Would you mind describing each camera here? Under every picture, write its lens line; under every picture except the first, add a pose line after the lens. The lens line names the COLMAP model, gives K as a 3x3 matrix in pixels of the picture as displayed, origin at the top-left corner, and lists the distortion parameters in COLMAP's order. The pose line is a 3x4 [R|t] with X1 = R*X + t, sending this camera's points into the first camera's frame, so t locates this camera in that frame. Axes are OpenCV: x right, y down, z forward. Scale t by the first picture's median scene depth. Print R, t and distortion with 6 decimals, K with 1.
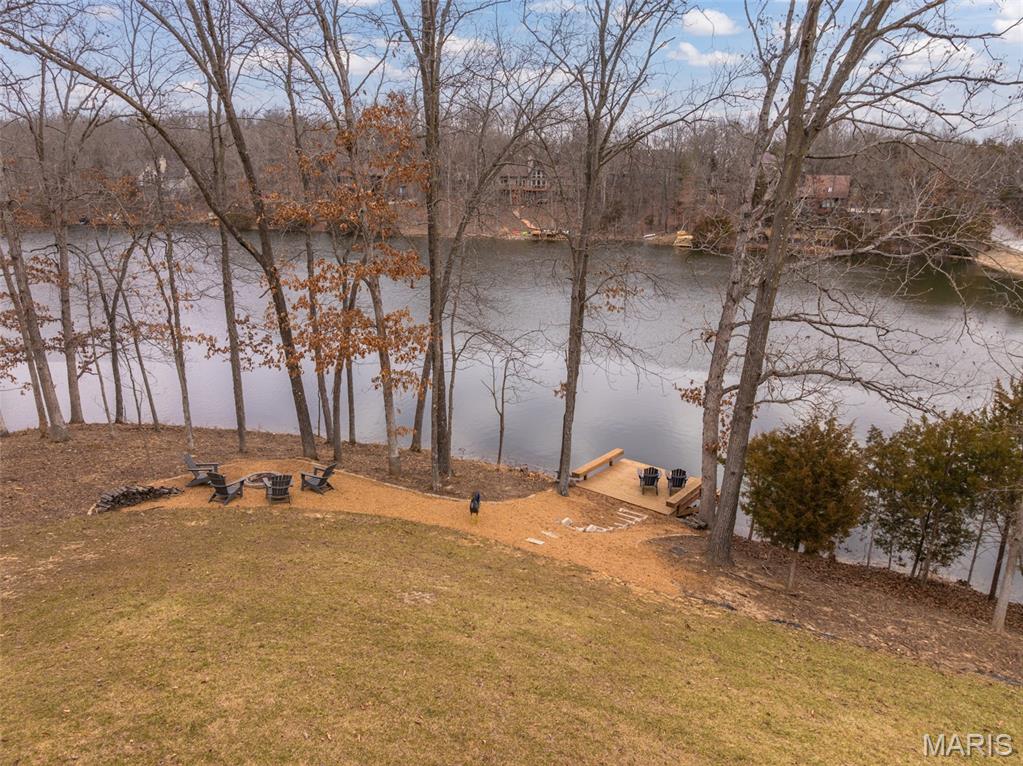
lens RADIAL K [[719.7, 0, 512.5], [0, 719.7, 387.5], [0, 0, 1]] dist [-0.041412, -0.001918]
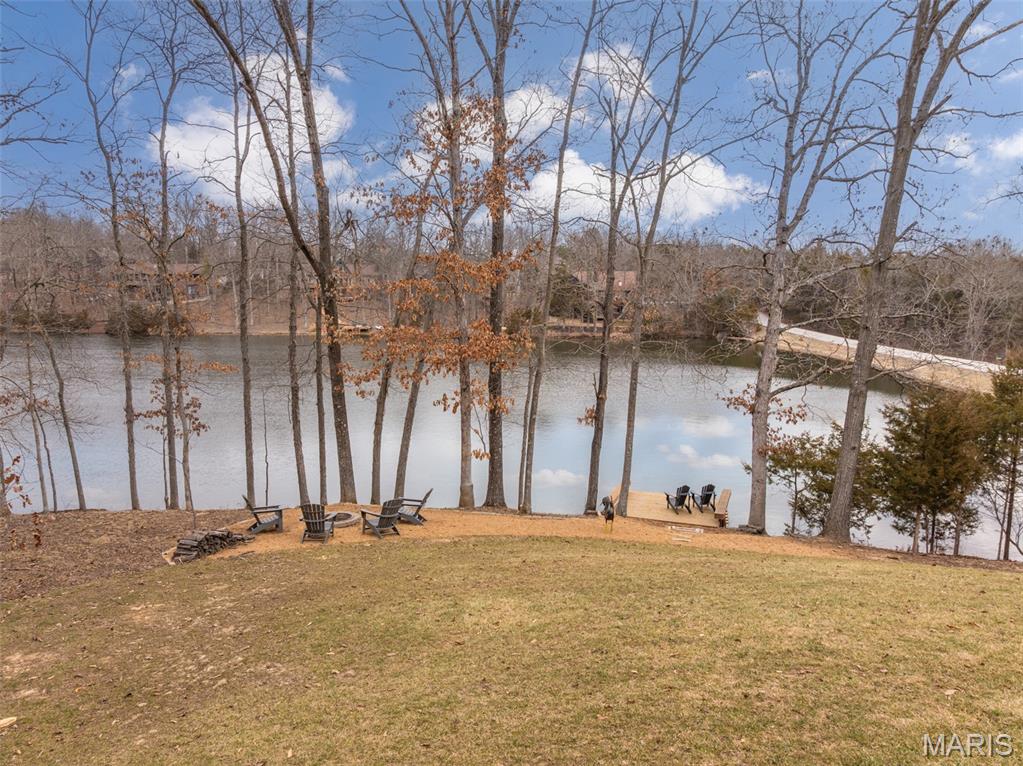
lens RADIAL K [[719.7, 0, 516.2], [0, 719.7, 386.4], [0, 0, 1]] dist [-0.041412, -0.001918]
pose [[0.950382, -0.041379, 0.308320, -0.373895], [0.086370, 0.987246, -0.133733, 0.098412], [-0.298854, 0.153727, 0.941836, 0.115691]]
